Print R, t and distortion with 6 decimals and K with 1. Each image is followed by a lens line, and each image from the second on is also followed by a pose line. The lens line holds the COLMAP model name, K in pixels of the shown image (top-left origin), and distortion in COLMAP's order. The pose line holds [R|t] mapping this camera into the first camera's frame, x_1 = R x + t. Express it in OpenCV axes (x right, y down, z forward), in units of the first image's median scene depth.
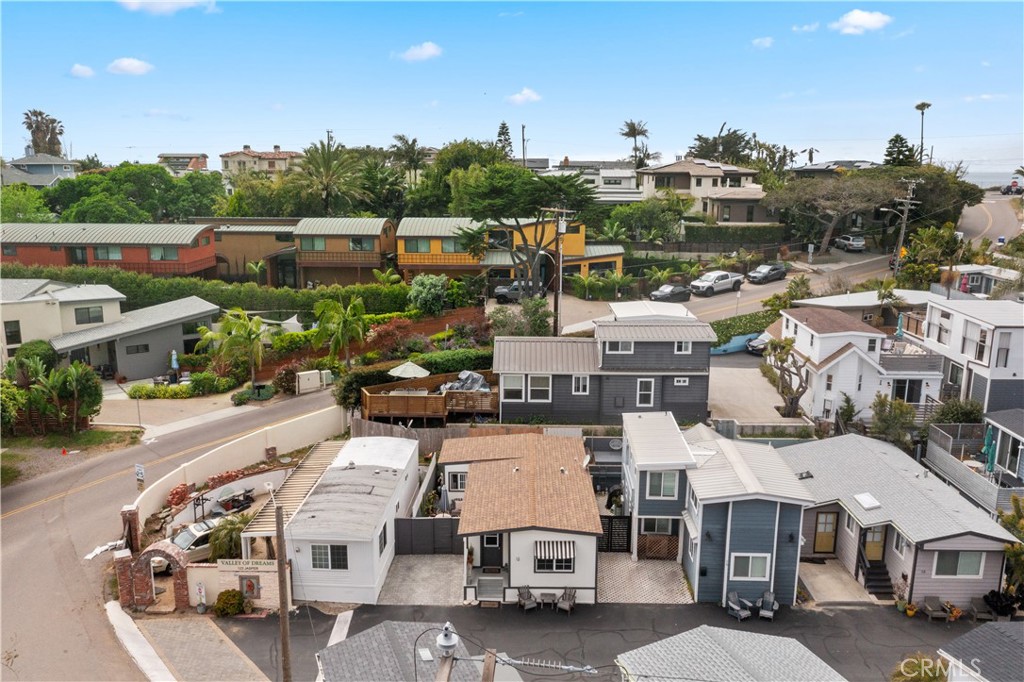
lens RADIAL K [[804.0, 0, 512.0], [0, 804.0, 341.0], [0, 0, 1]] dist [-0.010714, 0.004570]
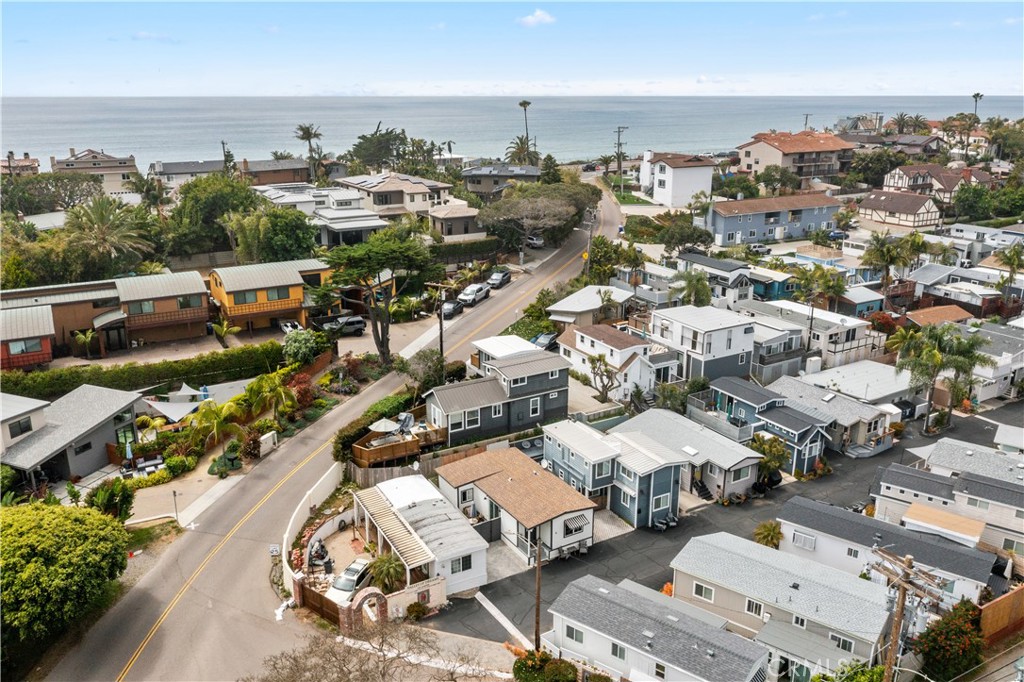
lens RADIAL K [[804.0, 0, 512.0], [0, 804.0, 341.0], [0, 0, 1]] dist [-0.010714, 0.004570]
pose [[0.852505, -0.159584, 0.497764, -0.610031], [0.115423, 0.986222, 0.118503, -0.244941], [-0.509817, -0.043571, 0.859179, -0.286421]]
